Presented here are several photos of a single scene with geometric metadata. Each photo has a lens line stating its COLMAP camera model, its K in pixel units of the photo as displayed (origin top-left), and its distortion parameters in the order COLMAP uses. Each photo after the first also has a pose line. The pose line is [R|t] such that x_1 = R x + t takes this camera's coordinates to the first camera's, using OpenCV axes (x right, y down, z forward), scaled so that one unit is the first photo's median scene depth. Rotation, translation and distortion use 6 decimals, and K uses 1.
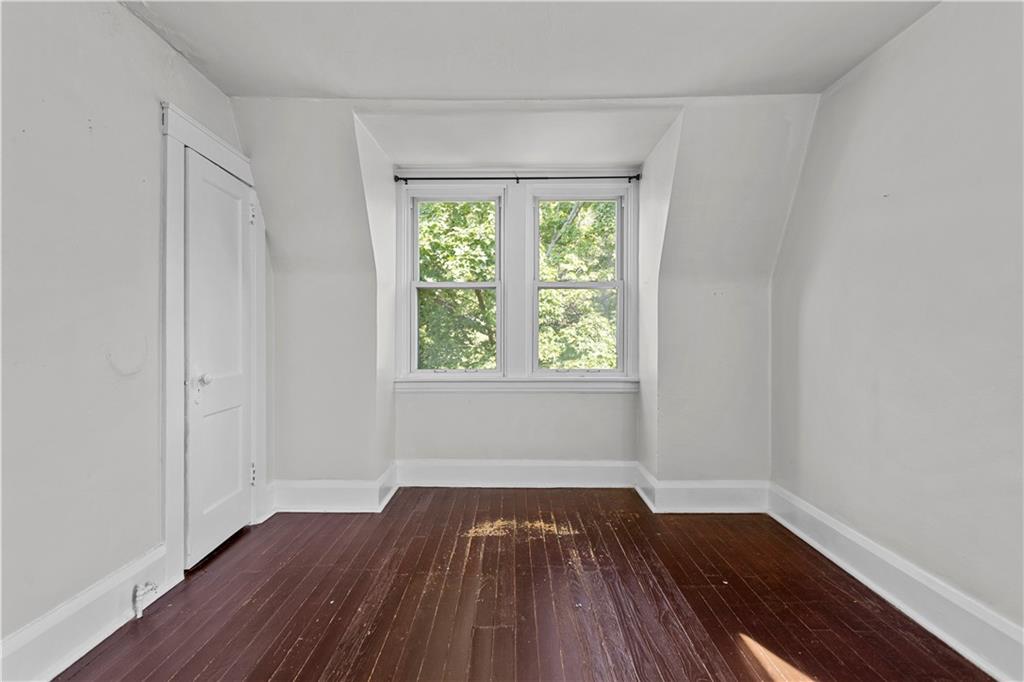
lens RADIAL K [[479.7, 0, 510.3], [0, 479.7, 337.4], [0, 0, 1]] dist [0.000554, 0.000136]
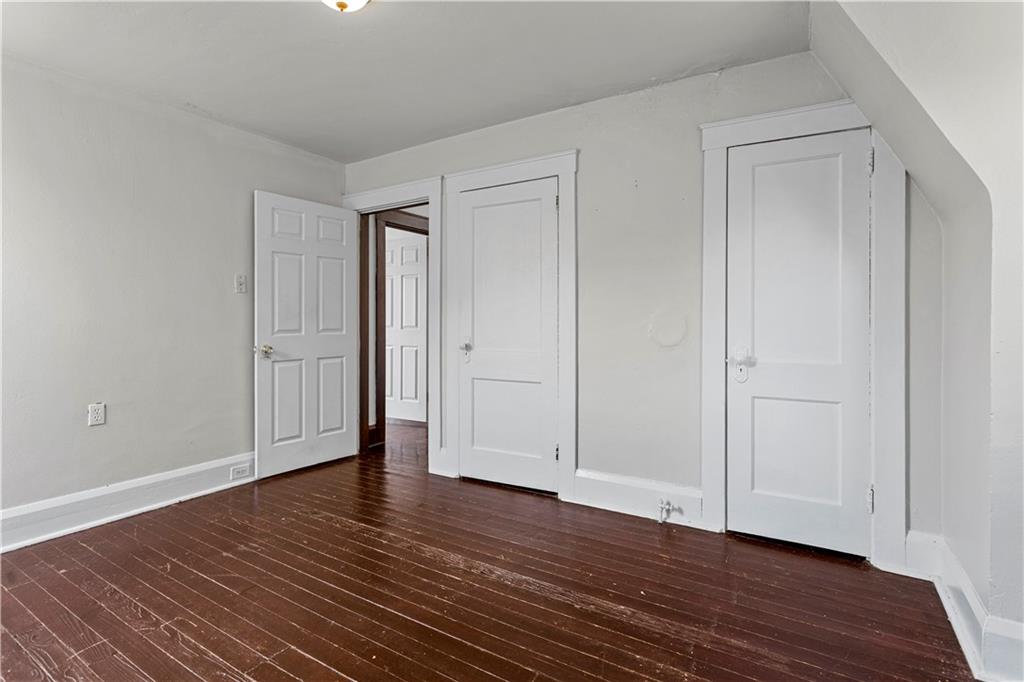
lens RADIAL K [[481.7, 0, 510.5], [0, 481.7, 328.7], [0, 0, 1]] dist [0.001428, 0.000531]
pose [[-0.503302, 0.029985, -0.863590, 0.421155], [-0.001723, 0.999361, 0.035703, -0.016466], [0.864109, 0.019458, -0.502928, 0.879789]]
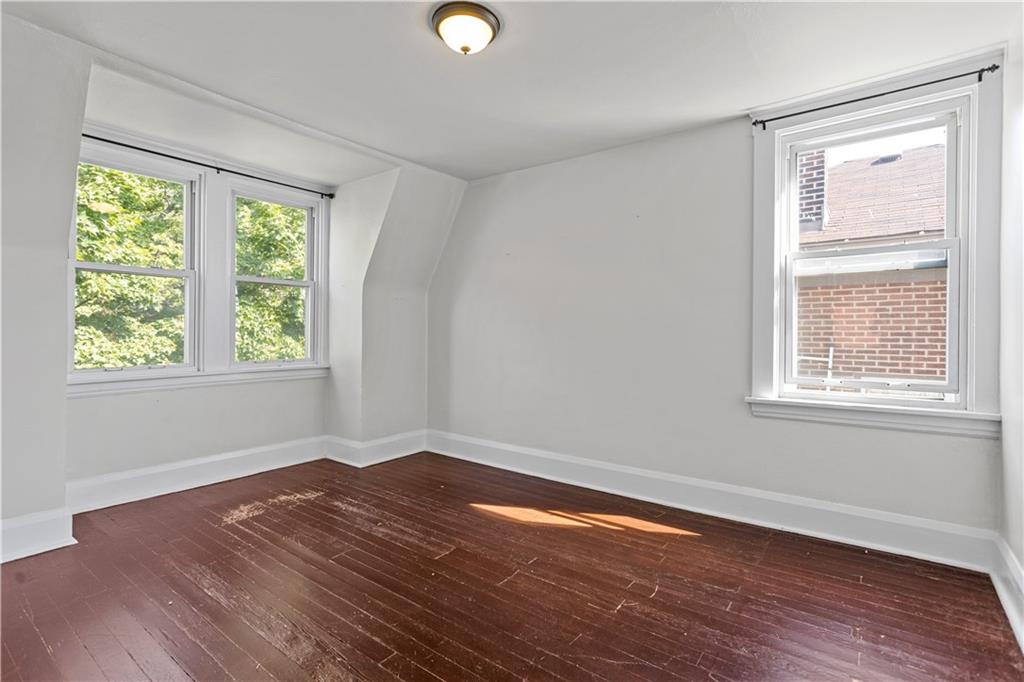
lens RADIAL K [[488.5, 0, 508.7], [0, 488.5, 334.3], [0, 0, 1]] dist [0.002846, 0.000882]
pose [[0.598960, -0.004395, 0.800767, -0.529123], [-0.004187, 0.999954, 0.008620, -0.003390], [-0.800768, -0.008515, 0.598914, -0.098180]]
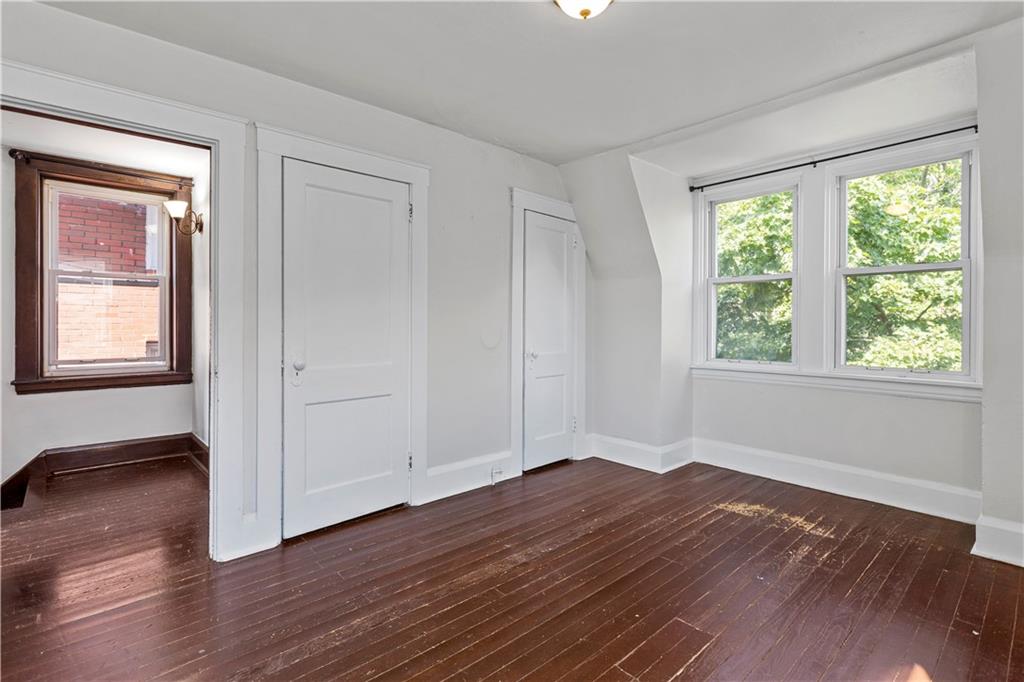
lens RADIAL K [[481.7, 0, 510.5], [0, 481.7, 328.7], [0, 0, 1]] dist [0.001428, 0.000531]
pose [[0.673844, 0.009563, -0.738812, 0.387325], [-0.008917, 0.999949, 0.004810, -0.002341], [0.738820, 0.003347, 0.673894, -0.103500]]
